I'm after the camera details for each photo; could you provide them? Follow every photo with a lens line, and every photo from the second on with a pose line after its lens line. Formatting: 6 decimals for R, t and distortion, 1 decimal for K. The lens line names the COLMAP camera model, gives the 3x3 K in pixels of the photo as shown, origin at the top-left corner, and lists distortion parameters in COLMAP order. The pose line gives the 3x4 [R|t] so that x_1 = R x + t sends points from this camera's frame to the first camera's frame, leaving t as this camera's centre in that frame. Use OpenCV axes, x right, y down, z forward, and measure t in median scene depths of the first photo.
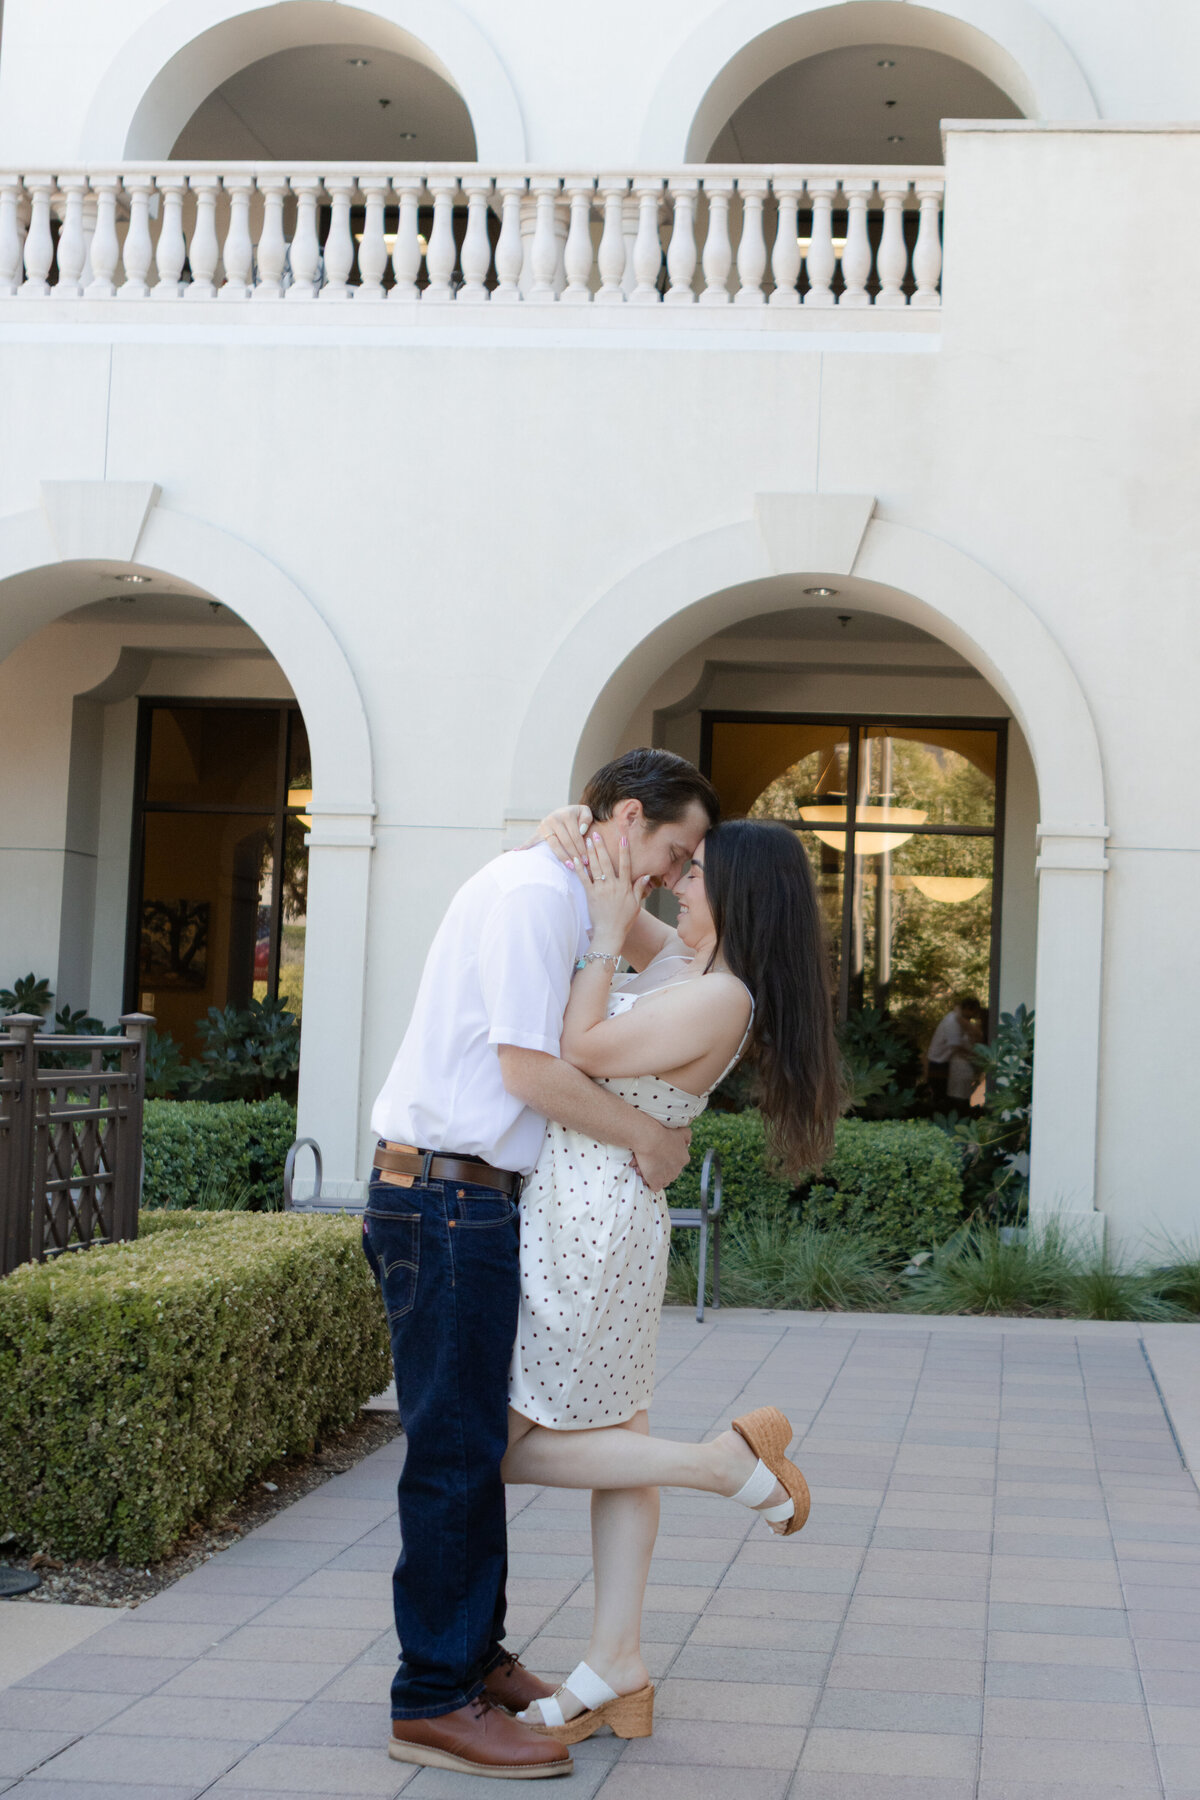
lens RADIAL K [[1952.1, 0, 588.0], [0, 1952.1, 904.4], [0, 0, 1]] dist [-0.004020, 0.000864]
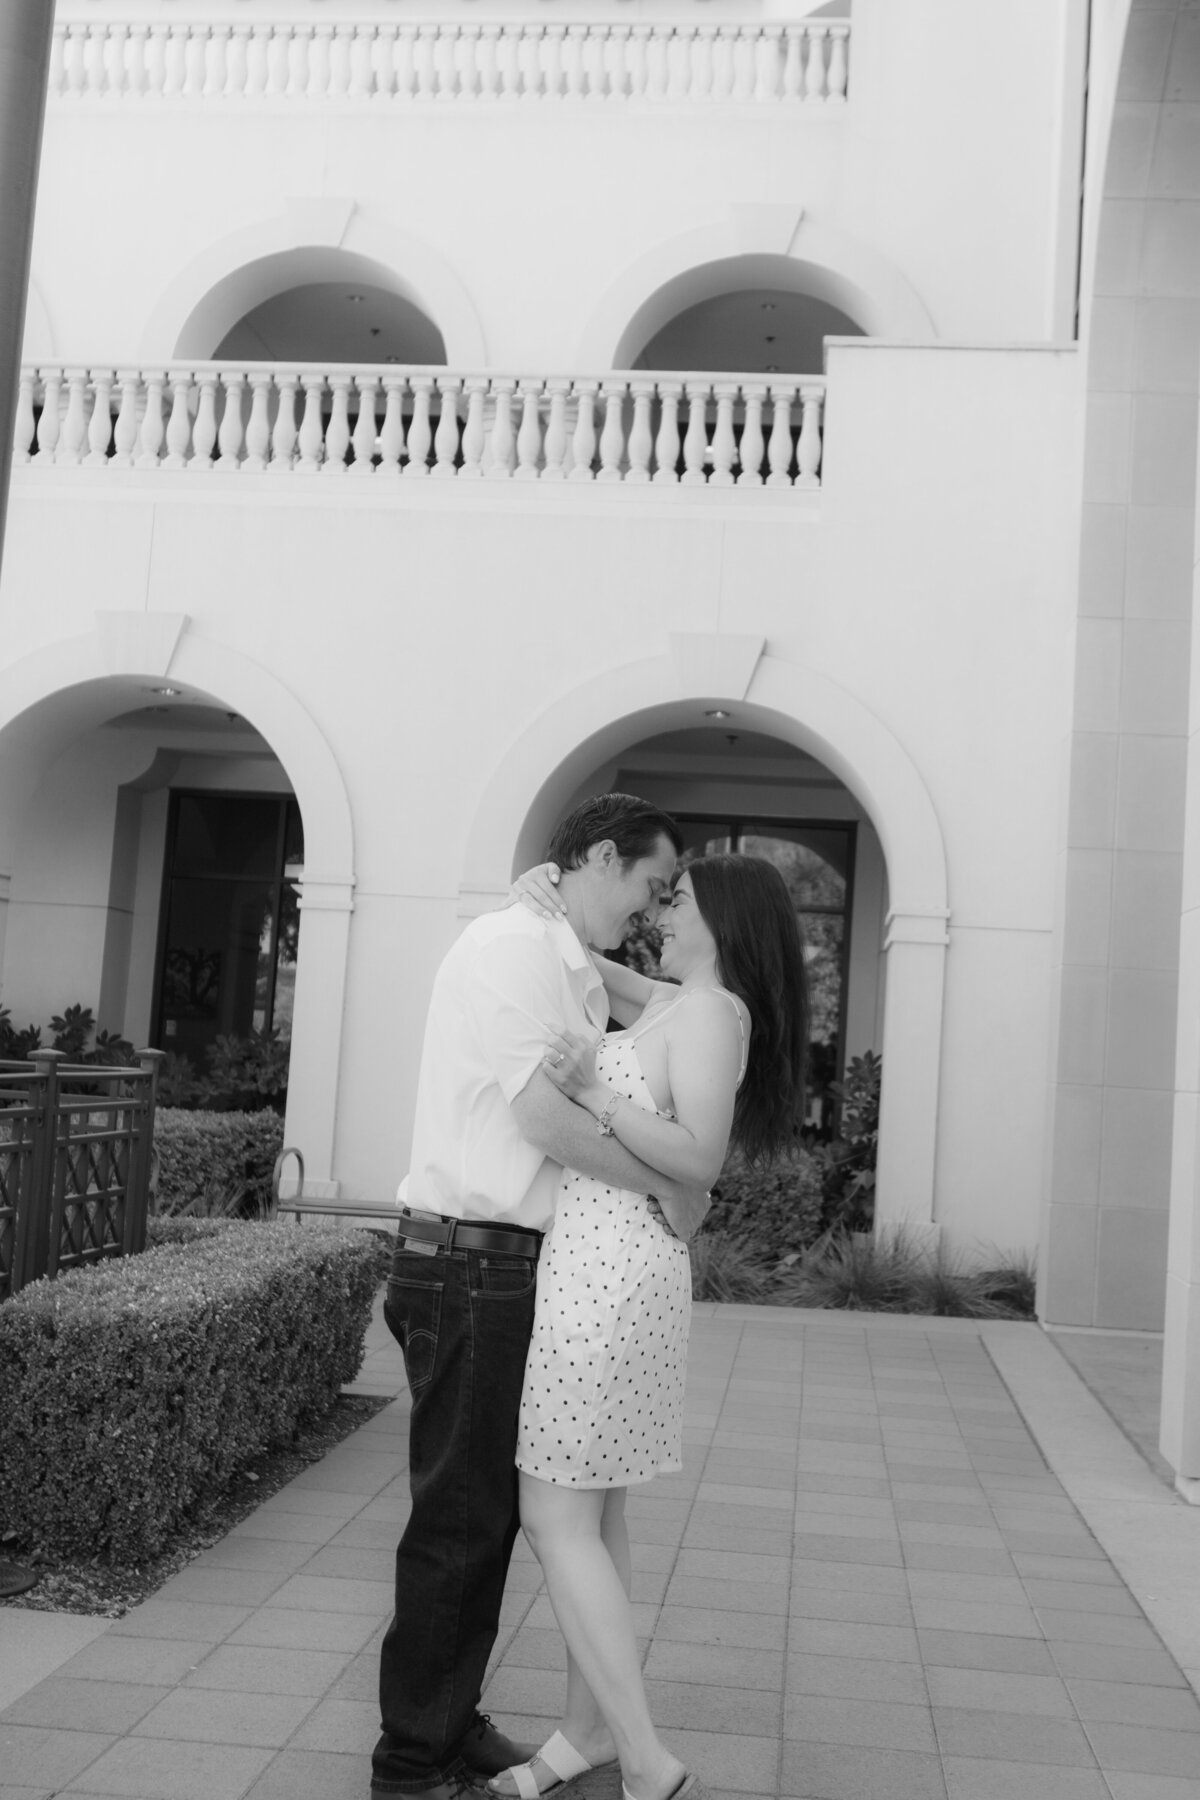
lens RADIAL K [[1903.1, 0, 525.1], [0, 1903.1, 912.5], [0, 0, 1]] dist [0.003487, 0.012150]
pose [[0.999321, 0.024617, -0.027413, 0.032849], [-0.025416, 0.999251, -0.029178, 0.004309], [0.026674, 0.029855, 0.999198, -0.205250]]
